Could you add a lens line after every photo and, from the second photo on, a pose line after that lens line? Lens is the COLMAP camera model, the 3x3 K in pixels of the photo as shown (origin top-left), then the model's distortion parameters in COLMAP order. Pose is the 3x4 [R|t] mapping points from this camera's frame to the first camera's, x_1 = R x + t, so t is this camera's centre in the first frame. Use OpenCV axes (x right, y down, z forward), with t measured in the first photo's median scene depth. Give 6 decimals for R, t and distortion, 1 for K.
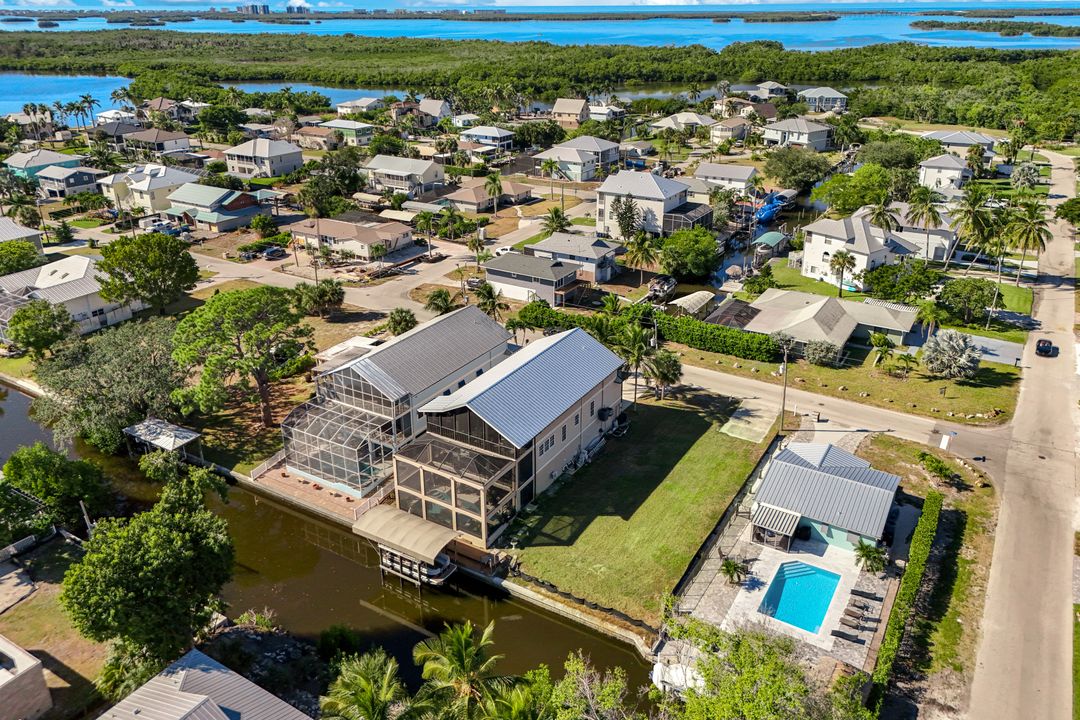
lens RADIAL K [[800.3, 0, 542.5], [0, 800.3, 321.4], [0, 0, 1]] dist [0.099722, -0.111292]
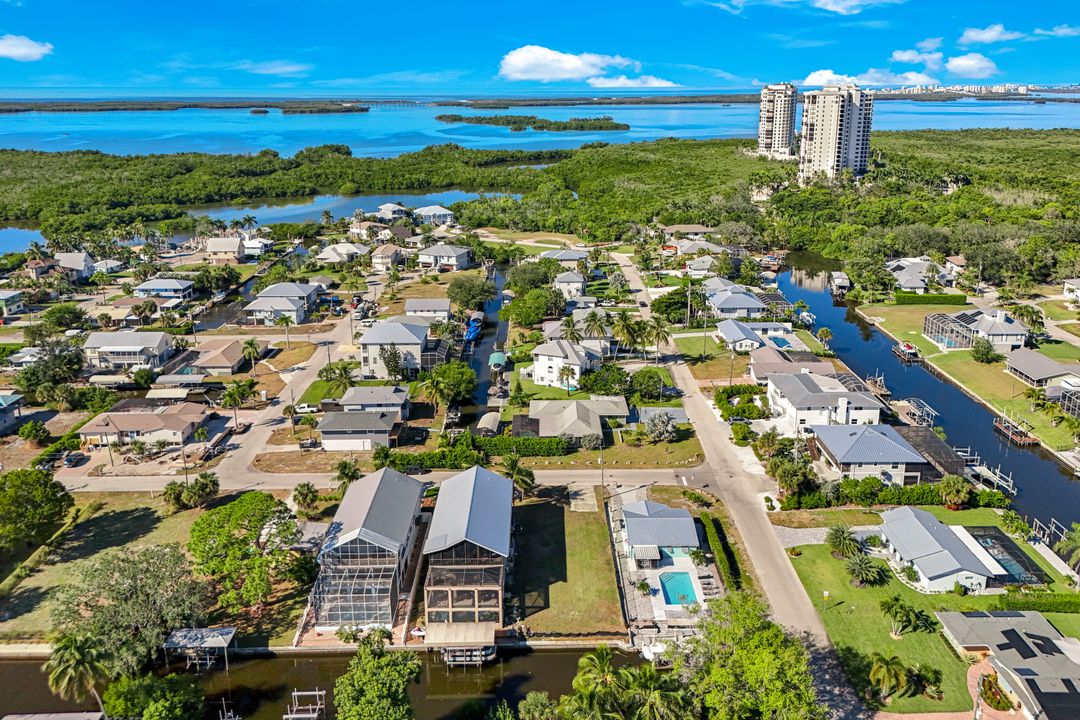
lens RADIAL K [[800.3, 0, 542.5], [0, 800.3, 321.4], [0, 0, 1]] dist [0.099722, -0.111292]
pose [[0.852332, -0.151567, 0.500557, -0.415425], [0.195379, 0.980070, -0.035925, -0.132880], [-0.485135, 0.128418, 0.864958, -0.269503]]
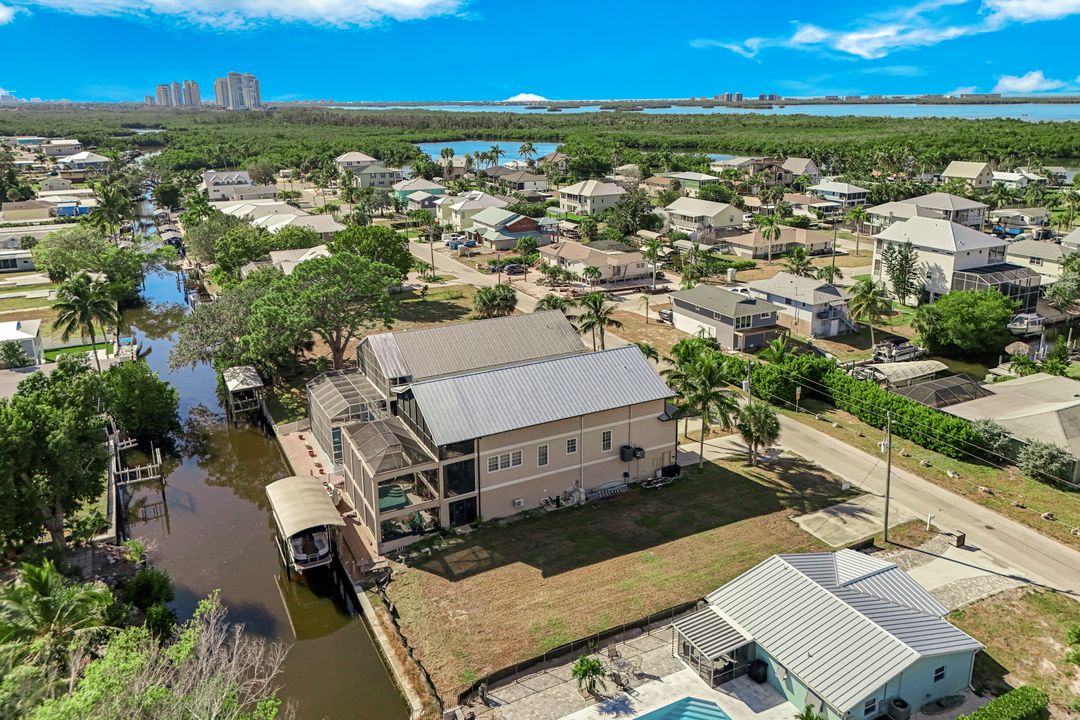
lens RADIAL K [[800.3, 0, 542.5], [0, 800.3, 321.4], [0, 0, 1]] dist [0.099722, -0.111292]
pose [[0.853370, 0.137375, -0.502880, 0.282330], [-0.186732, 0.981196, -0.048838, 0.031878], [0.486715, 0.135580, 0.862975, 0.194785]]
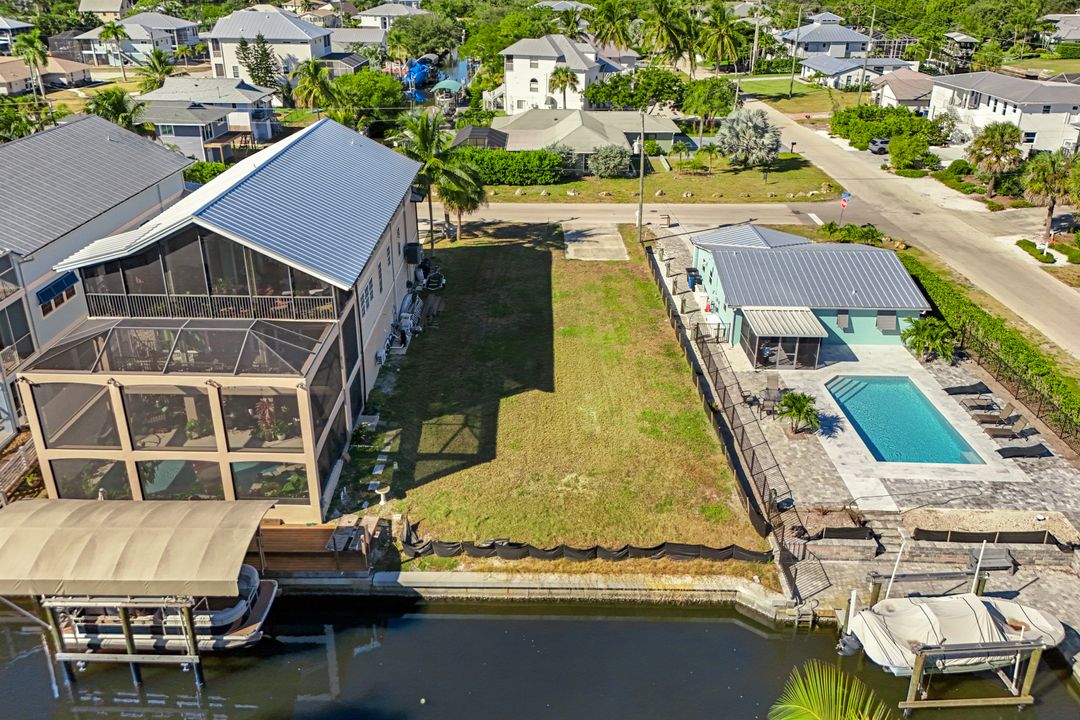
lens RADIAL K [[793.4, 0, 520.5], [0, 793.4, 301.2], [0, 0, 1]] dist [0.097841, -0.103198]
pose [[0.864570, -0.185984, 0.466828, -0.095342], [0.175759, 0.982231, 0.065812, 0.093179], [-0.470772, 0.025150, 0.881896, 0.339460]]
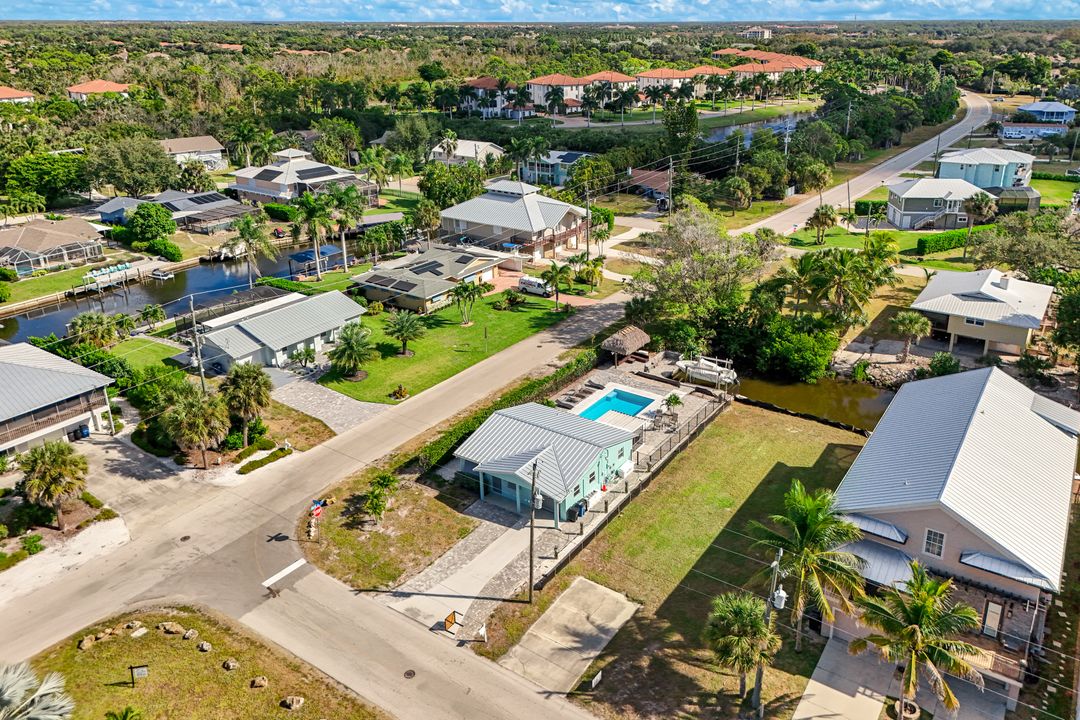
lens RADIAL K [[797.2, 0, 567.0], [0, 797.2, 313.1], [0, 0, 1]] dist [0.103689, -0.137778]
pose [[-0.999453, -0.009947, 0.031534, 0.195710], [0.013417, 0.749626, 0.661725, -0.303366], [-0.030221, 0.661787, -0.749083, 0.990279]]
